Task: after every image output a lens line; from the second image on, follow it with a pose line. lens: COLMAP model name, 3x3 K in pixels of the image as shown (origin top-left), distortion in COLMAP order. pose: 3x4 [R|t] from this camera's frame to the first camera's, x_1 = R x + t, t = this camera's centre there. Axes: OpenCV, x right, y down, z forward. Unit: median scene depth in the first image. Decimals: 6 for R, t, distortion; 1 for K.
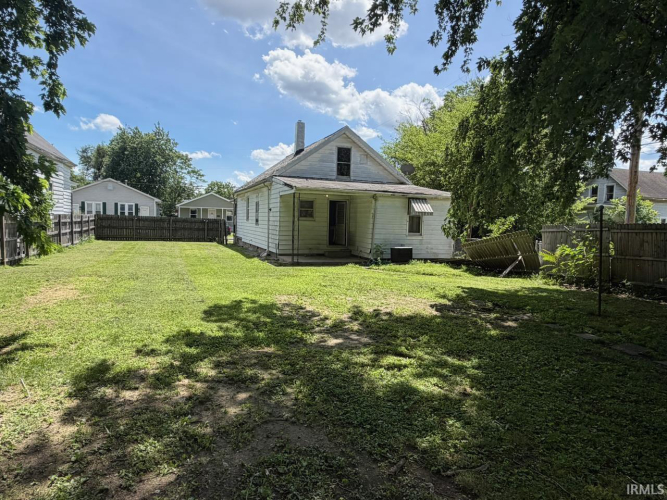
lens RADIAL K [[422.3, 0, 333.1], [0, 422.3, 249.0], [0, 0, 1]] dist [-0.001821, -0.000315]
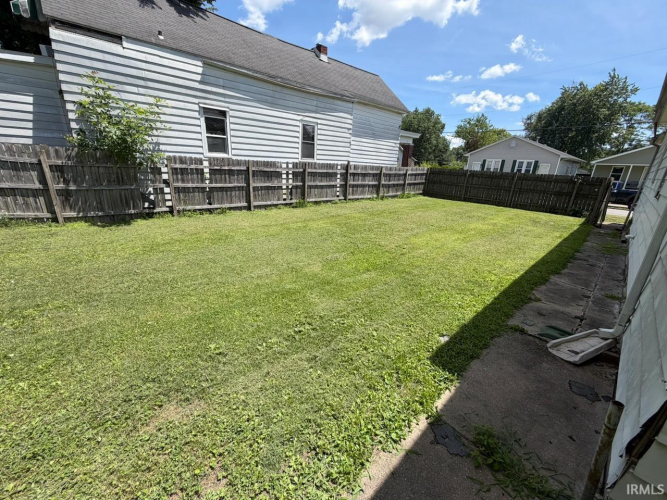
lens RADIAL K [[266.5, 0, 331.0], [0, 266.5, 248.4], [0, 0, 1]] dist [-0.000093, 0.000123]
pose [[0.365677, 0.268230, -0.891254, -0.042951], [-0.096428, 0.963339, 0.250360, -0.021700], [0.925733, -0.005609, 0.378136, 0.338327]]
